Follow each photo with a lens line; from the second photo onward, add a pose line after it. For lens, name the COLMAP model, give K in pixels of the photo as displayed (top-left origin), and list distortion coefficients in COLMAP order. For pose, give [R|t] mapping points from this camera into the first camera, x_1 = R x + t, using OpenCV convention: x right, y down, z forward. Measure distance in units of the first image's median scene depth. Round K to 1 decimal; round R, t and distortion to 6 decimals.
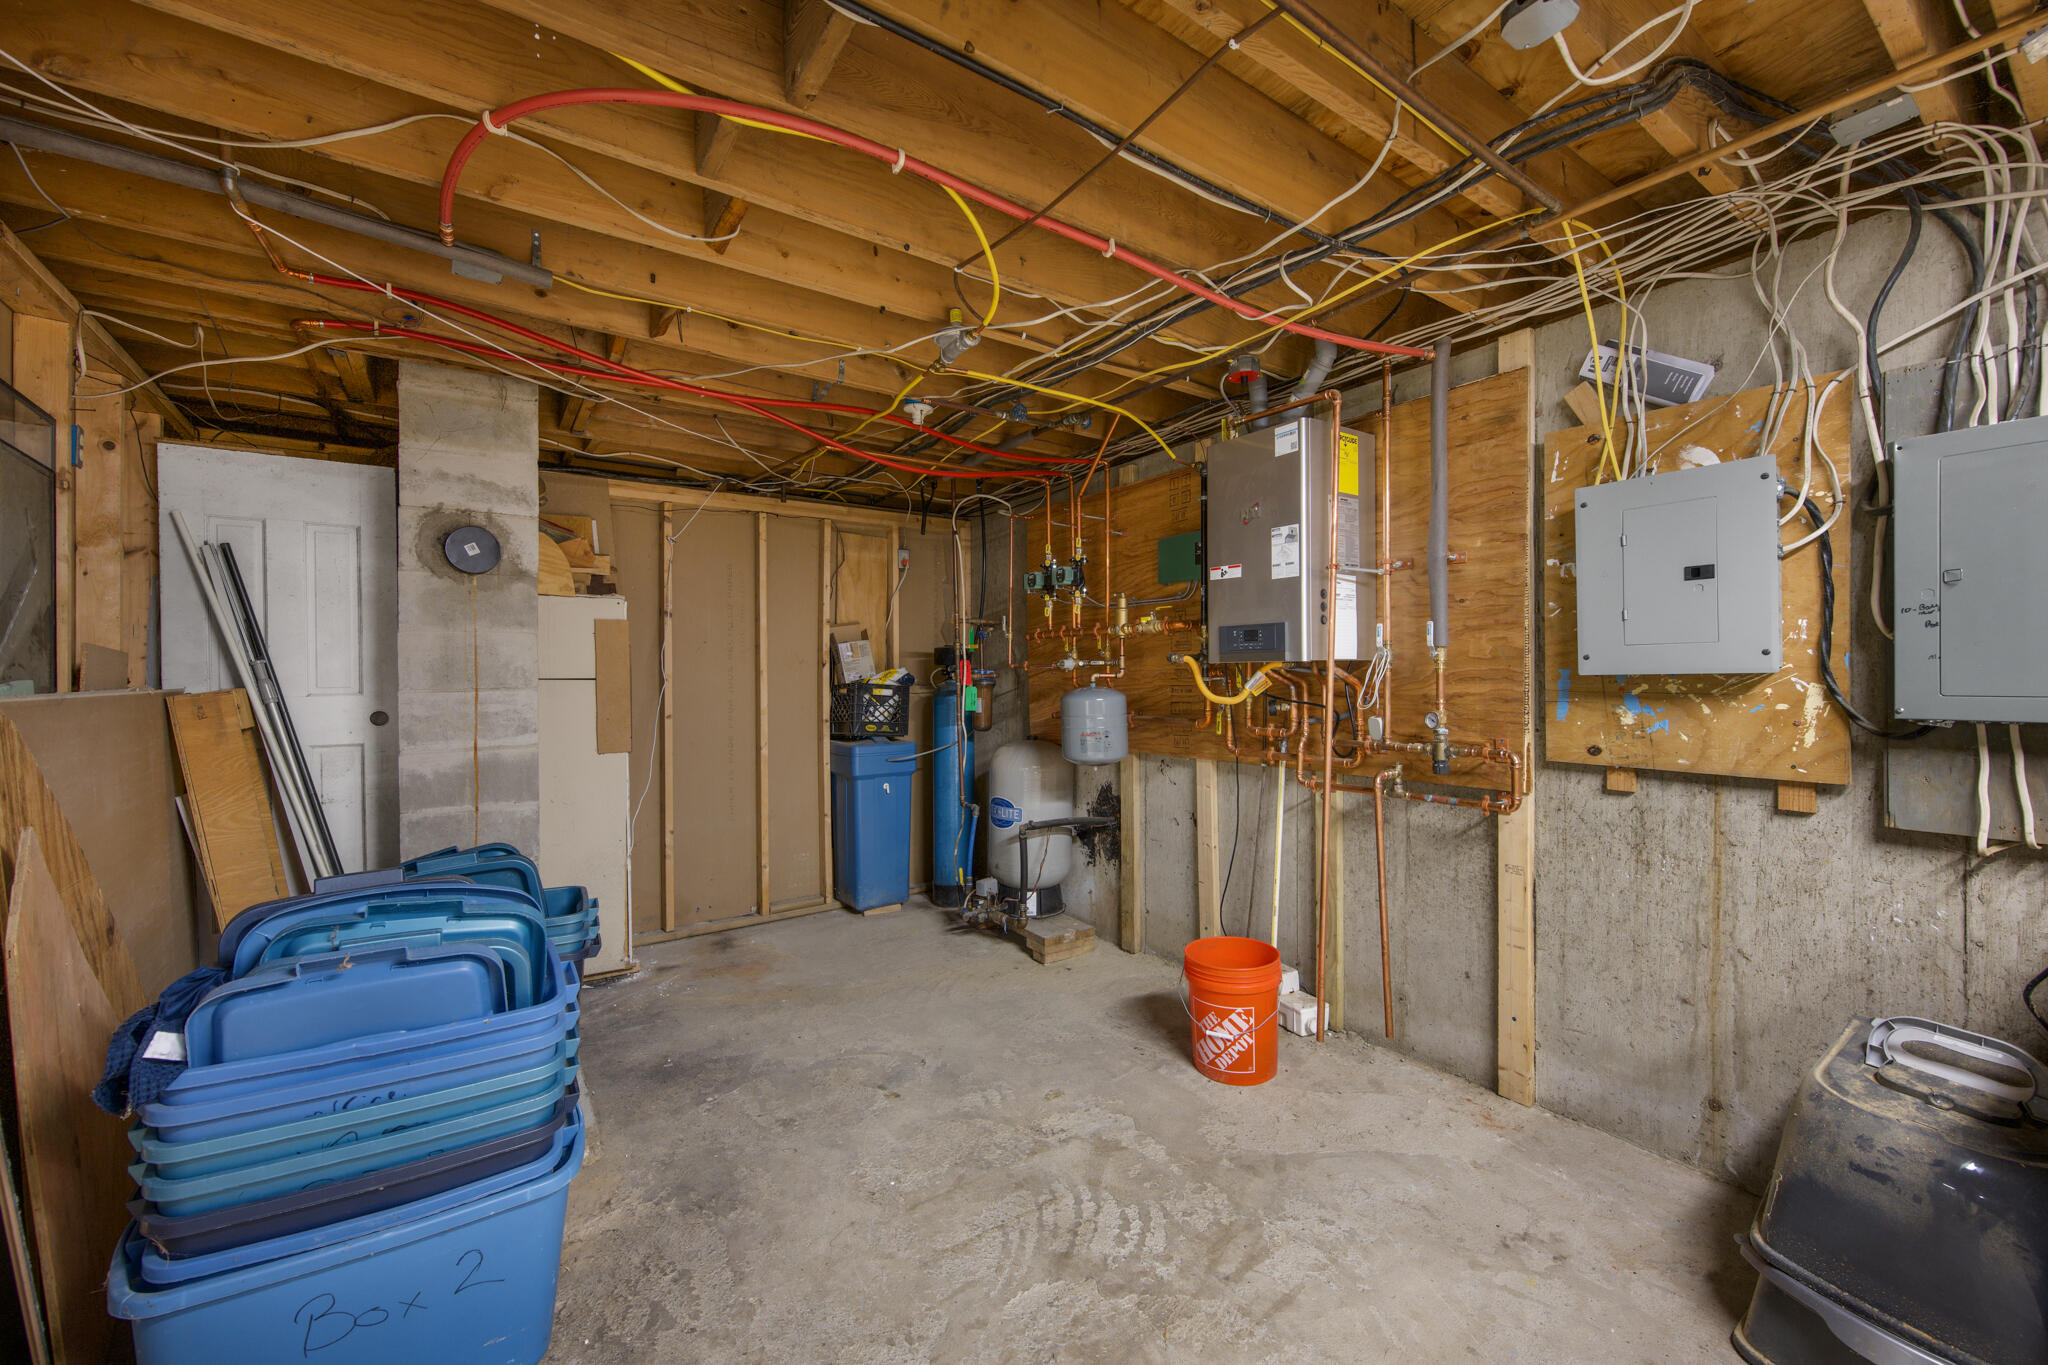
lens RADIAL K [[805.8, 0, 1024.0], [0, 805.8, 682.5], [0, 0, 1]] dist [-0.000068, 0.000013]
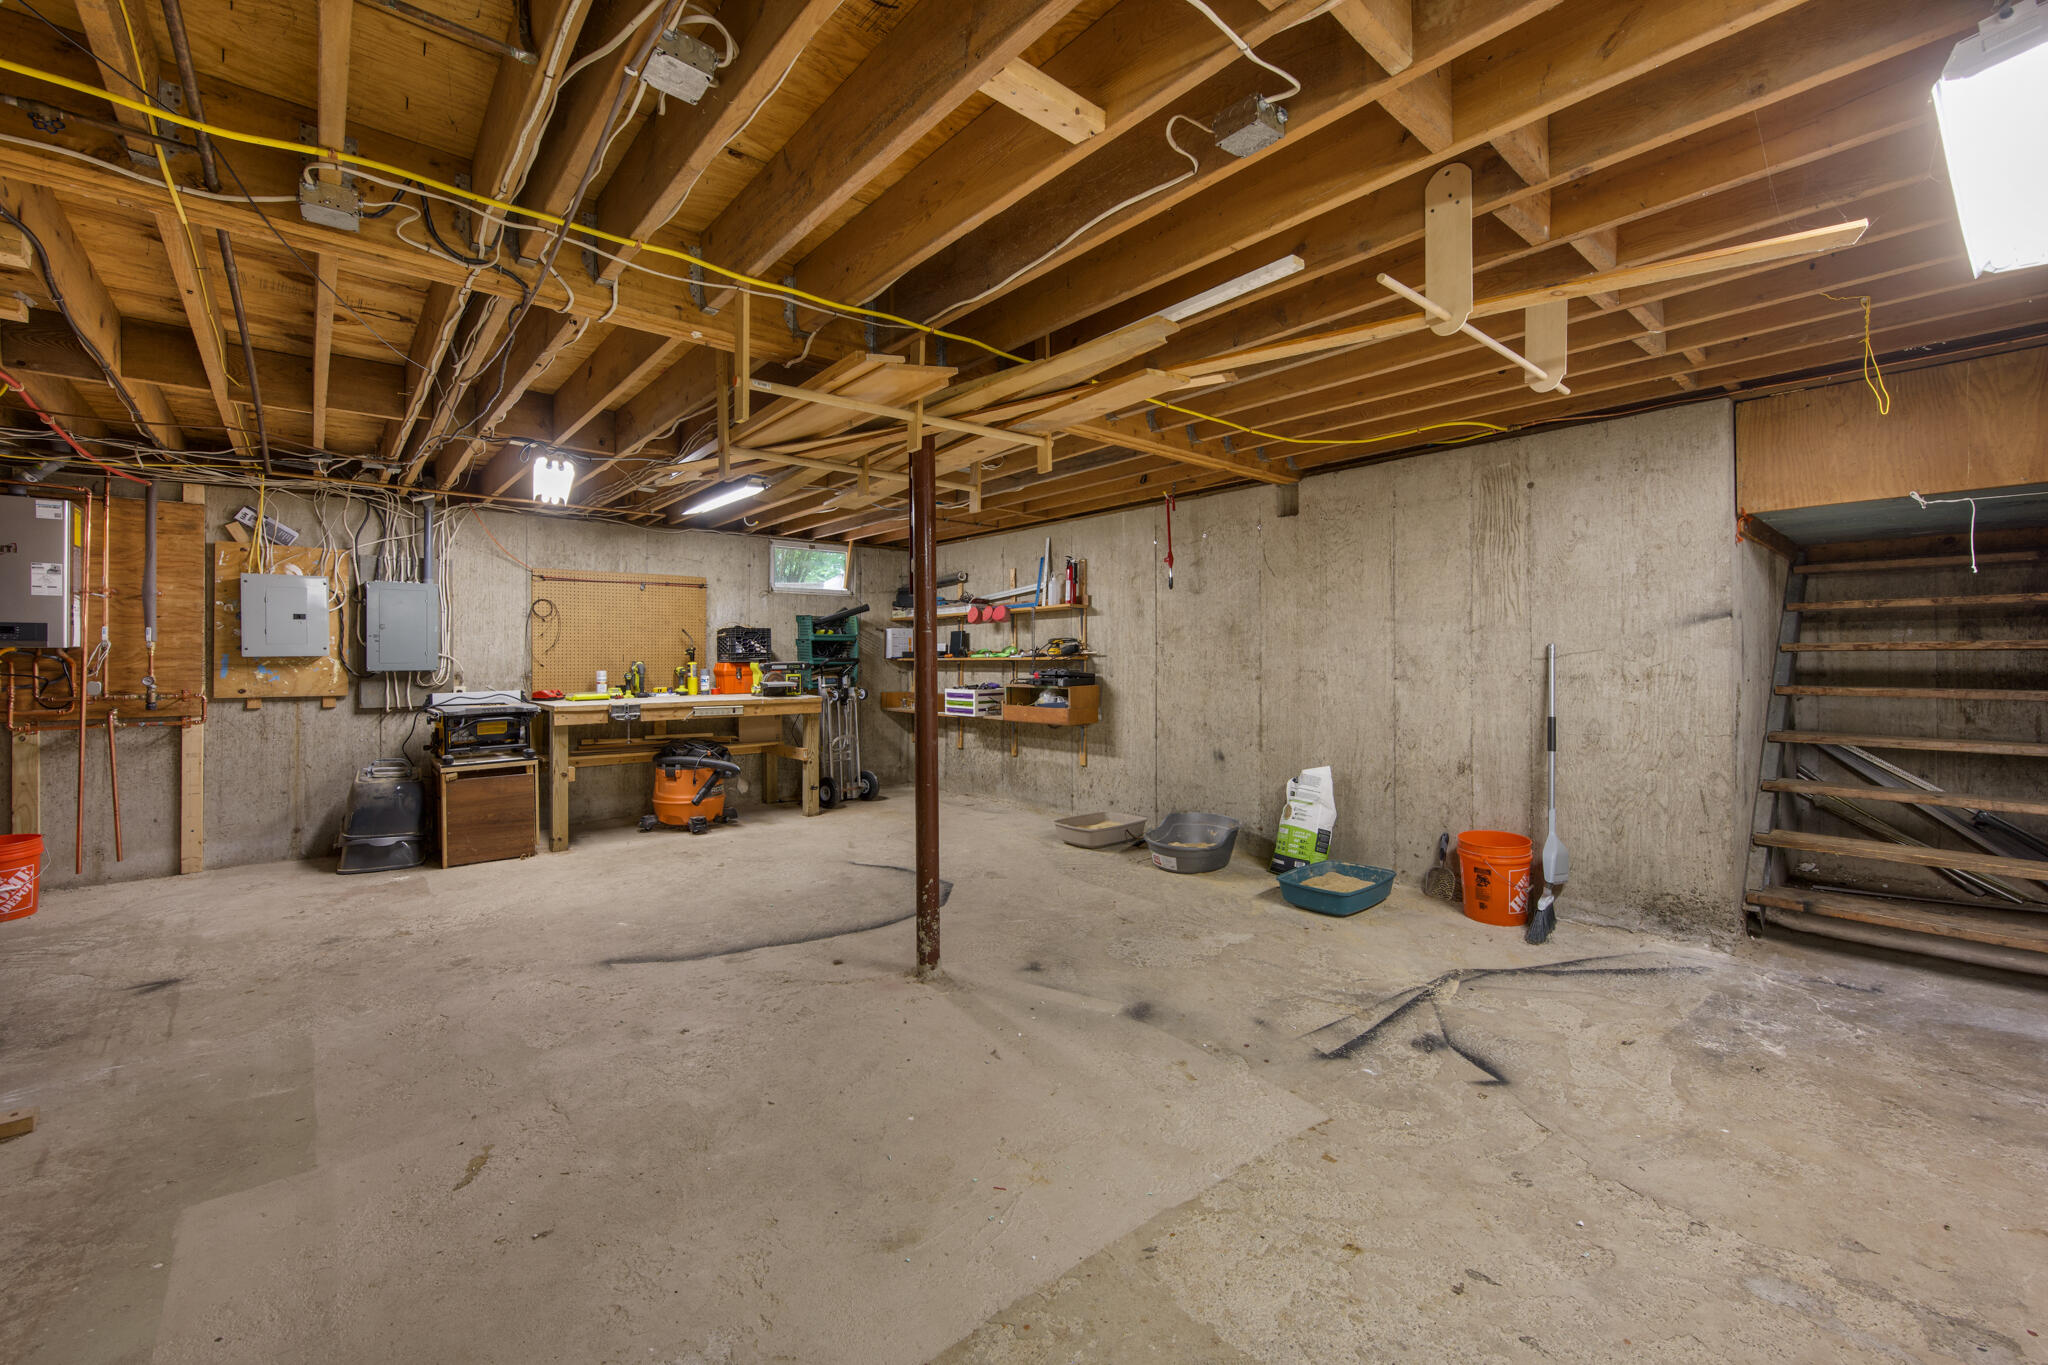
lens RADIAL K [[813.8, 0, 1024.4], [0, 813.8, 649.2], [0, 0, 1]] dist [-0.000565, 0.000039]
pose [[-0.117692, 0.014283, 0.992947, -1.806207], [0.011206, 0.999852, -0.013054, 0.024027], [-0.992987, 0.009591, -0.117835, -0.886321]]
